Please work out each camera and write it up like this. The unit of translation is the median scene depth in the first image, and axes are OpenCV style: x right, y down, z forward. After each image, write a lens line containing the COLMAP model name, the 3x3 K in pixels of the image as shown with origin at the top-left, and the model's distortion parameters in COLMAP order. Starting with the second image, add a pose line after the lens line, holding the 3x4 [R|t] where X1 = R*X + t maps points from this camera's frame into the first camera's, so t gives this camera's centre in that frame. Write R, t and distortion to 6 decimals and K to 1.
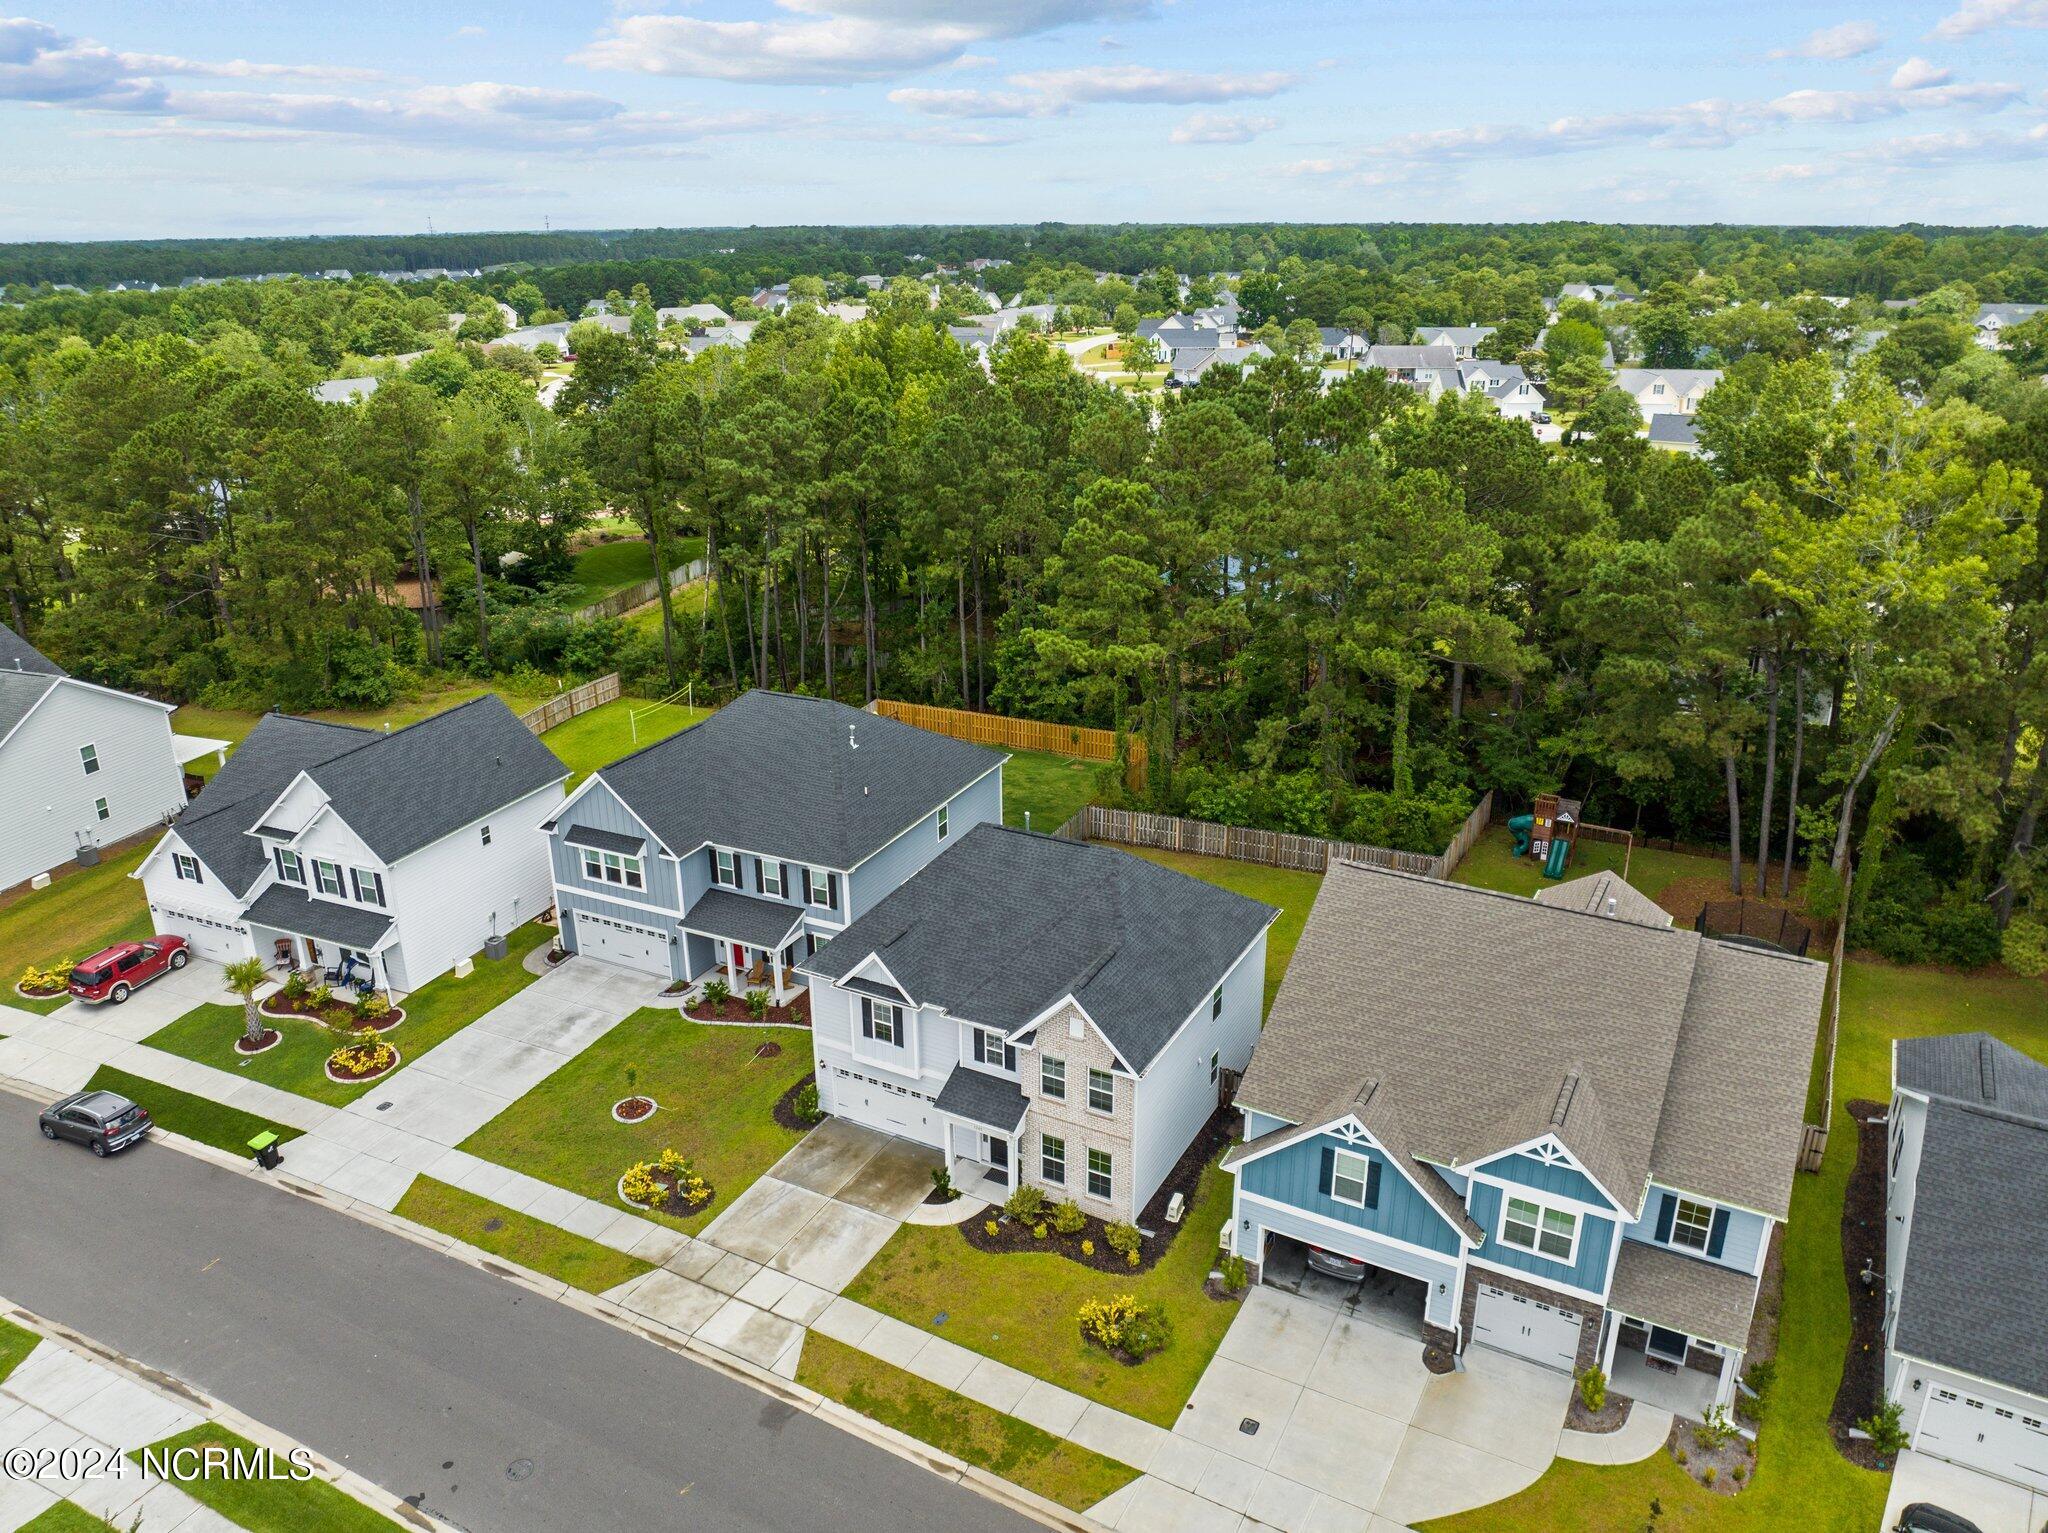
lens RADIAL K [[1439.2, 0, 1033.2], [0, 1439.2, 760.0], [0, 0, 1]] dist [-0.038859, 0.003336]
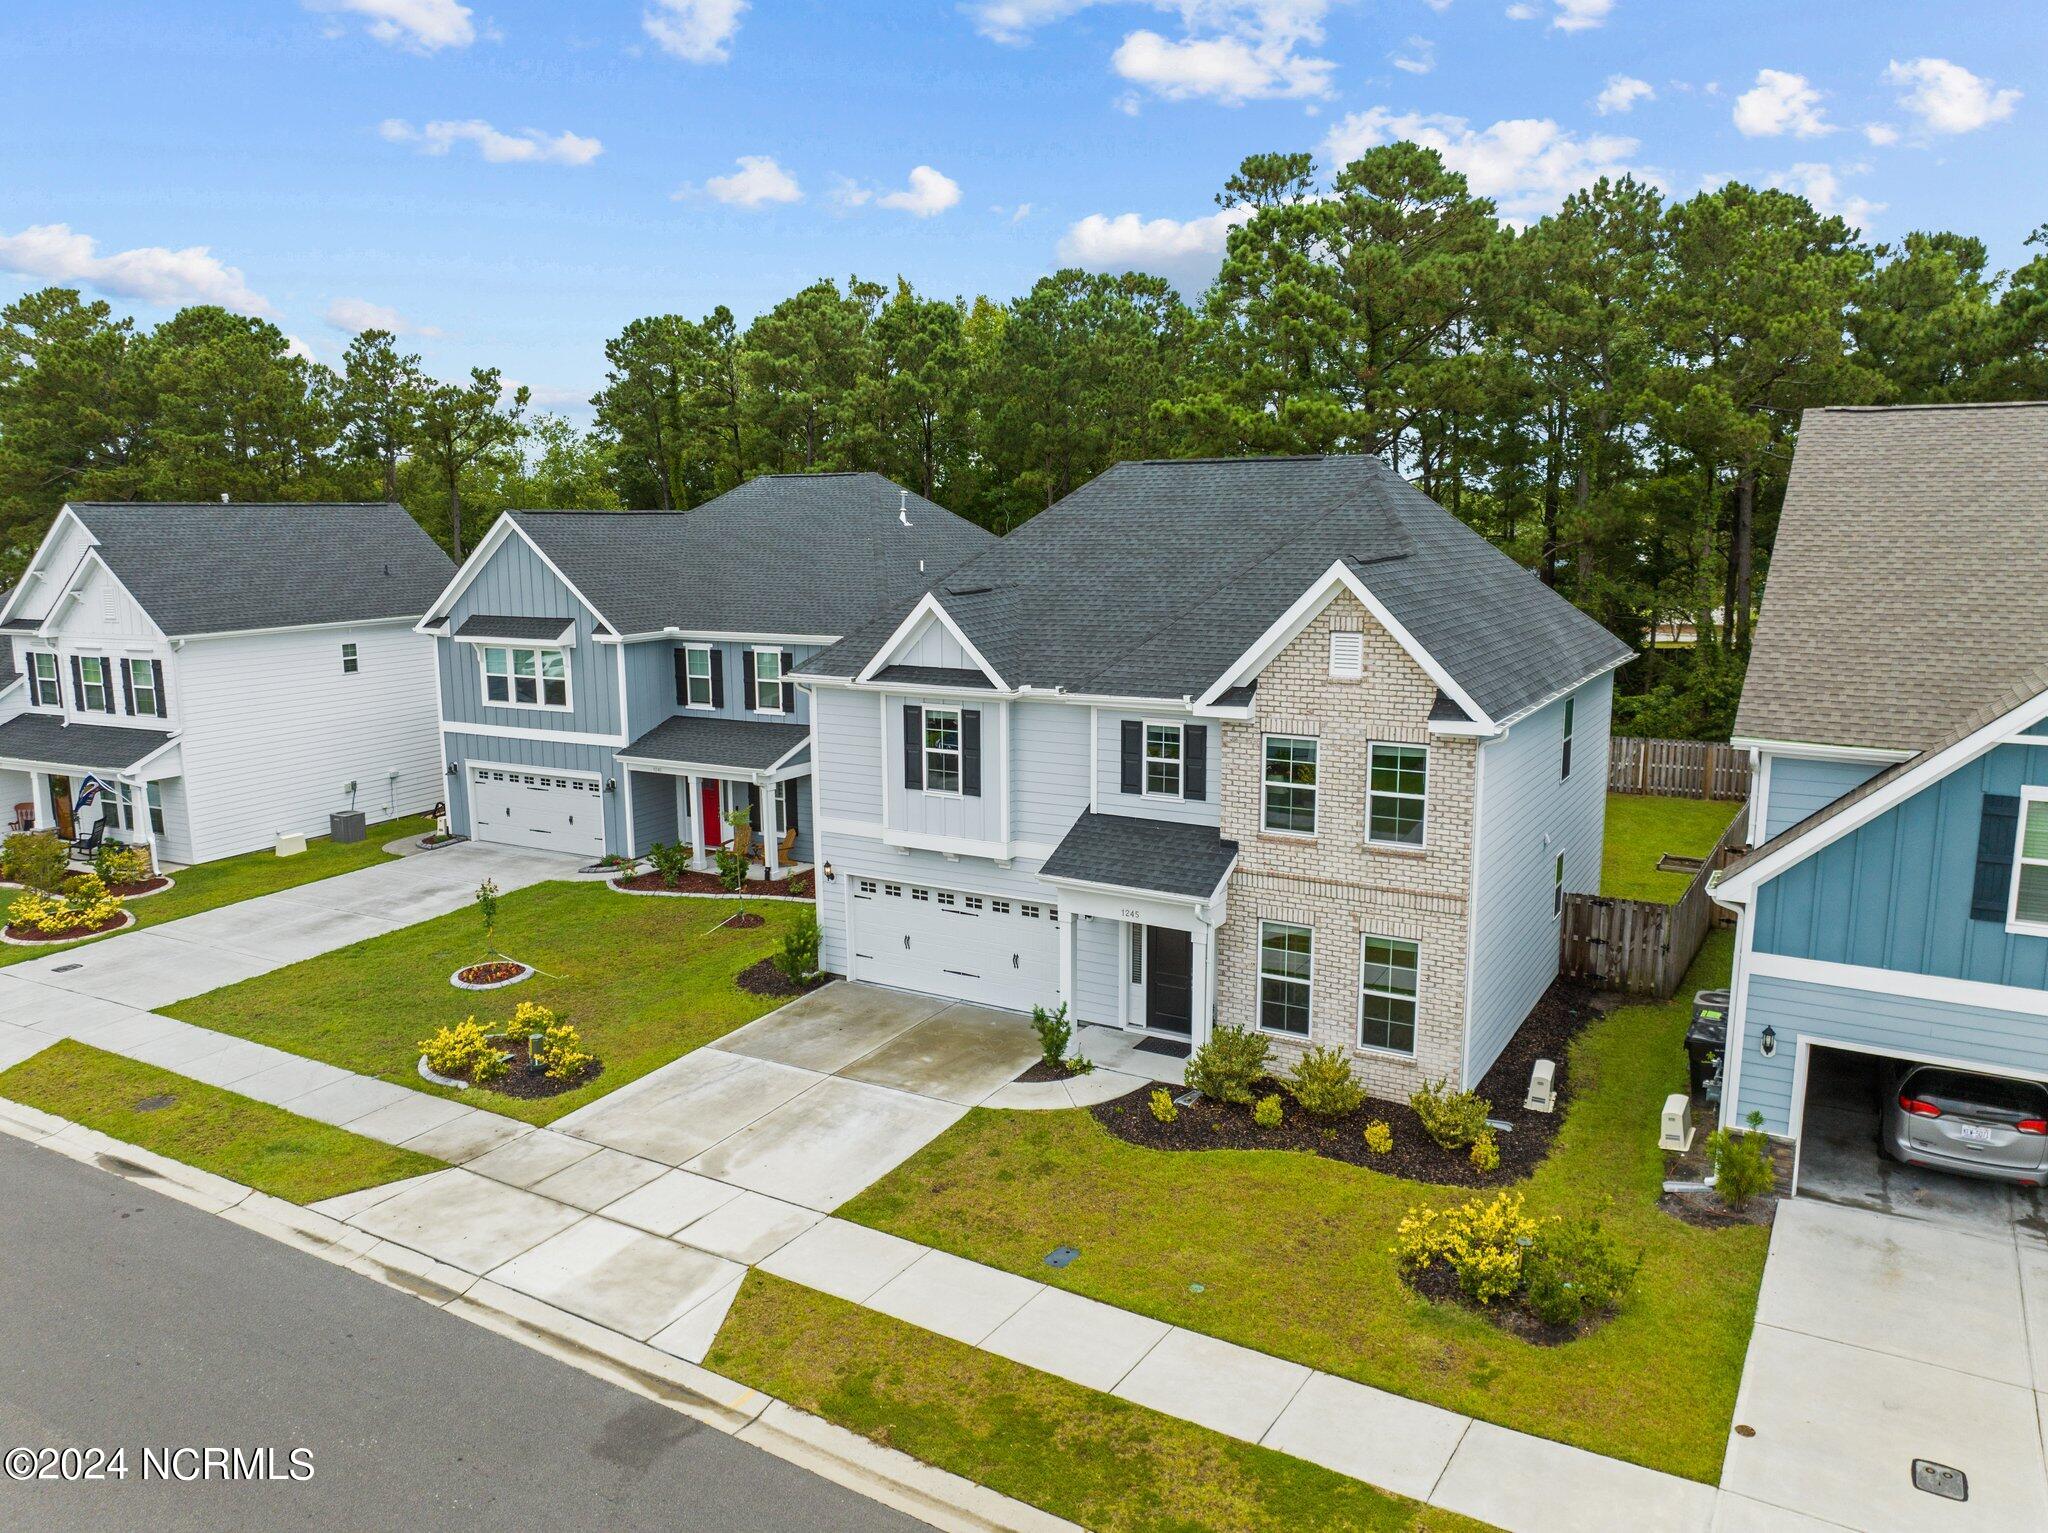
lens RADIAL K [[1441.0, 0, 1029.1], [0, 1441.0, 763.1], [0, 0, 1]] dist [-0.042454, 0.005564]
pose [[0.999018, 0.005566, -0.043959, -0.049030], [-0.013653, 0.982475, -0.185891, 0.282376], [0.042154, 0.186309, 0.981586, 0.478423]]
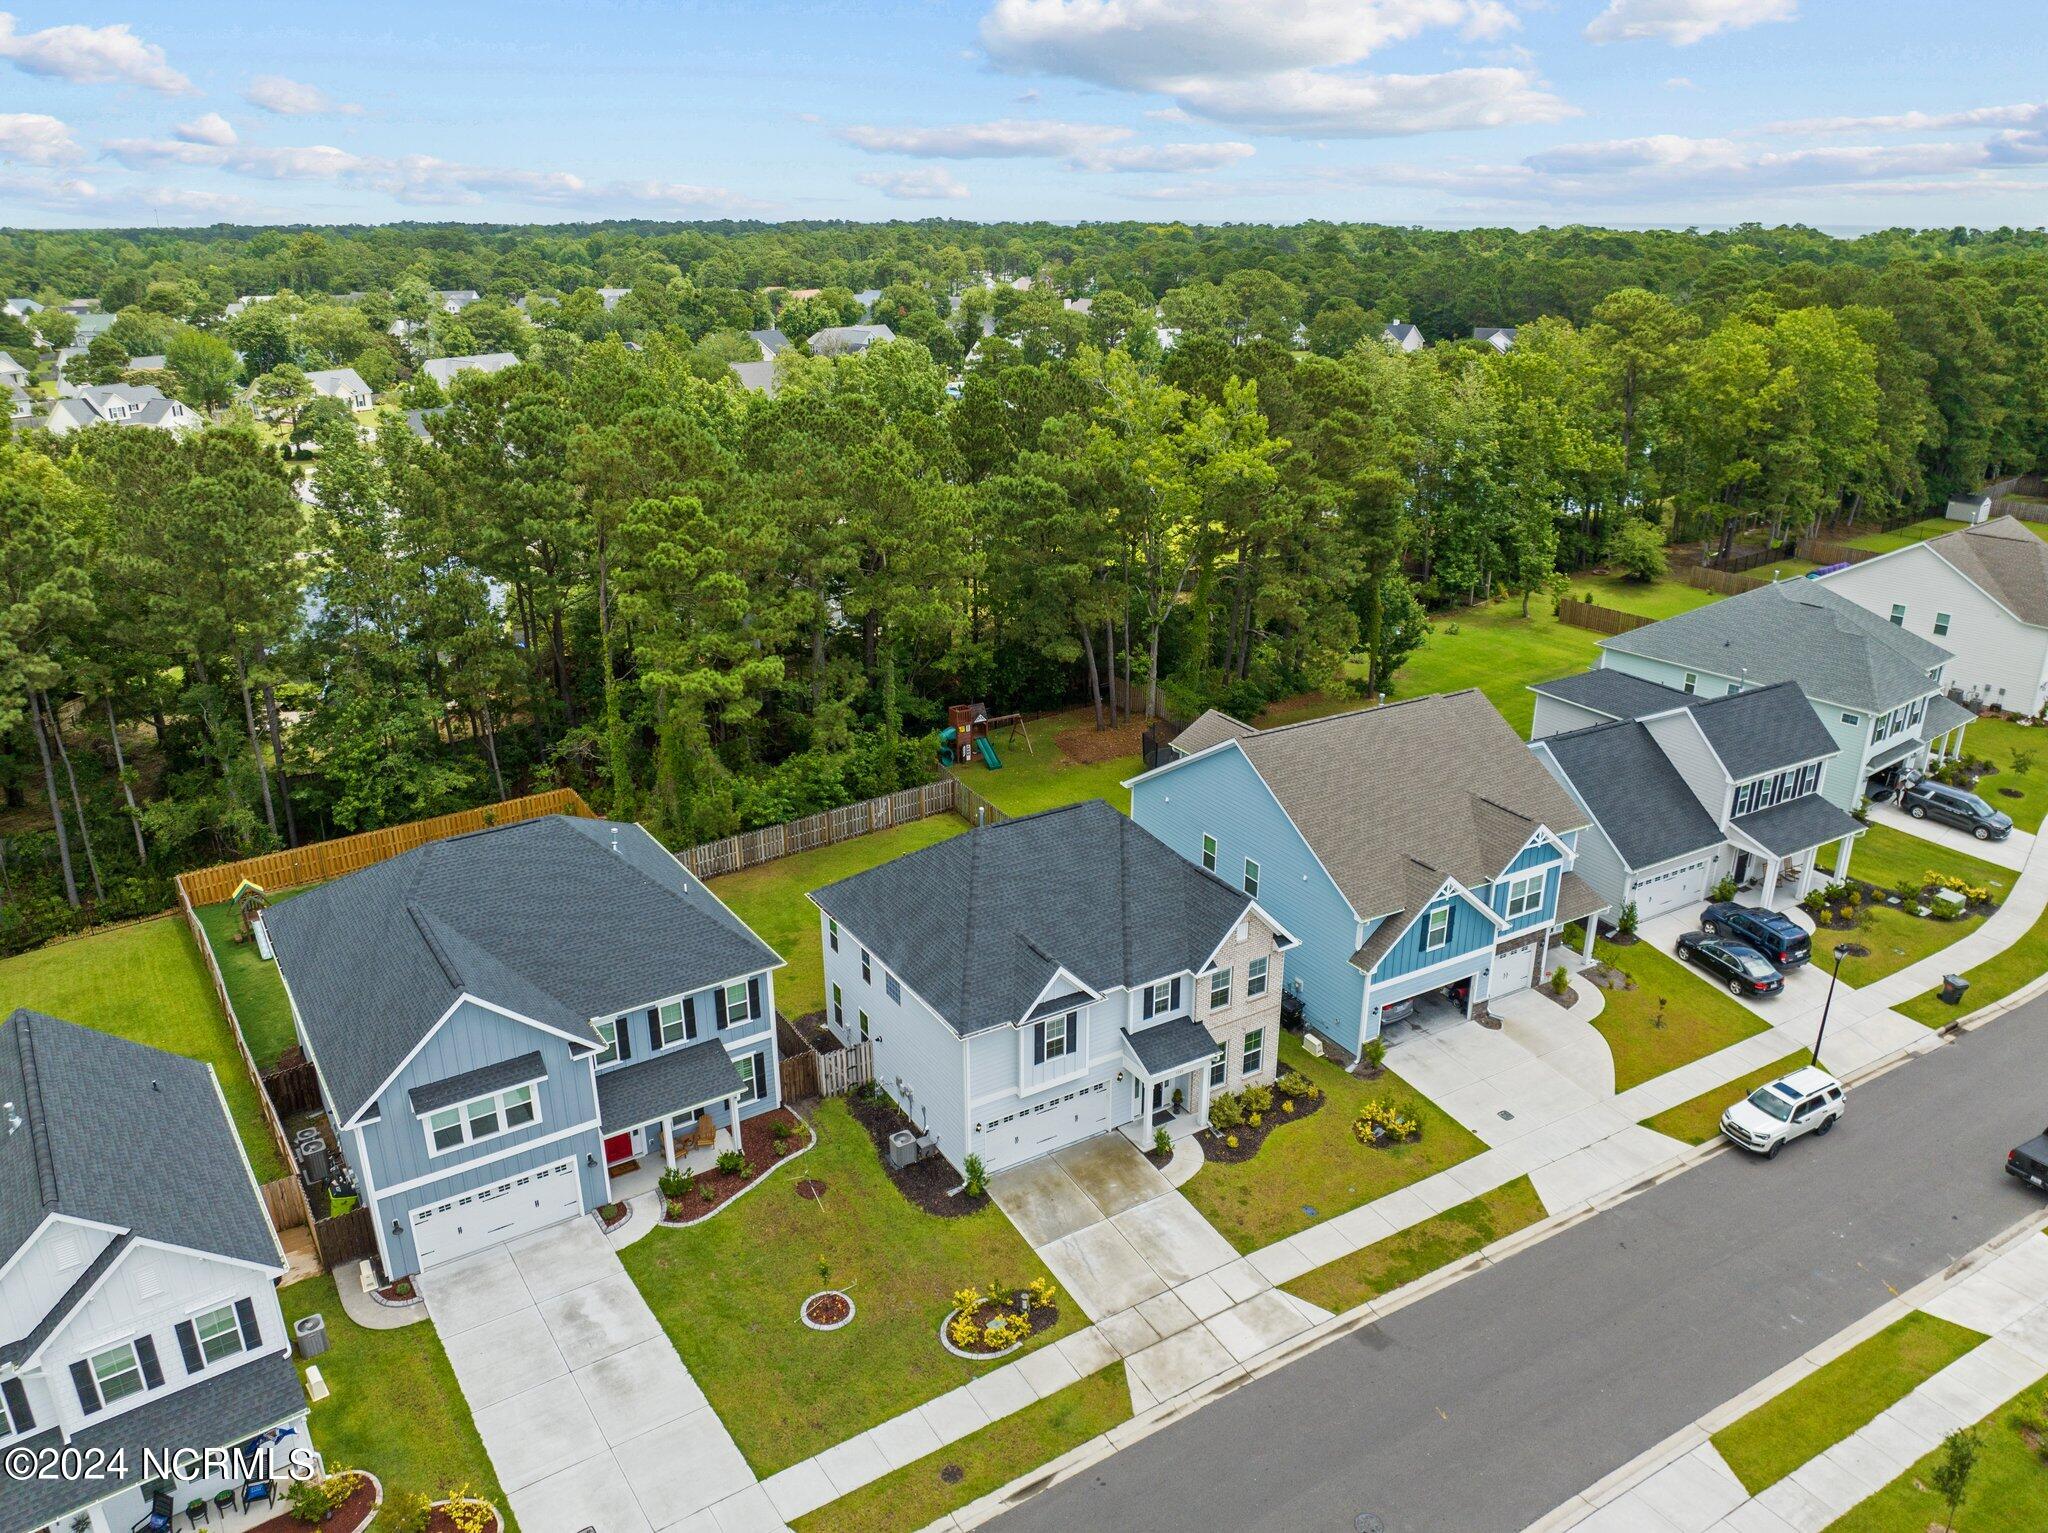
lens RADIAL K [[1430.8, 0, 1018.2], [0, 1430.8, 760.1], [0, 0, 1]] dist [-0.037434, -0.003723]
pose [[0.514213, -0.300864, 0.803160, -0.831277], [0.299962, 0.940399, 0.160227, -0.156196], [-0.803497, 0.158526, 0.573813, 0.430419]]
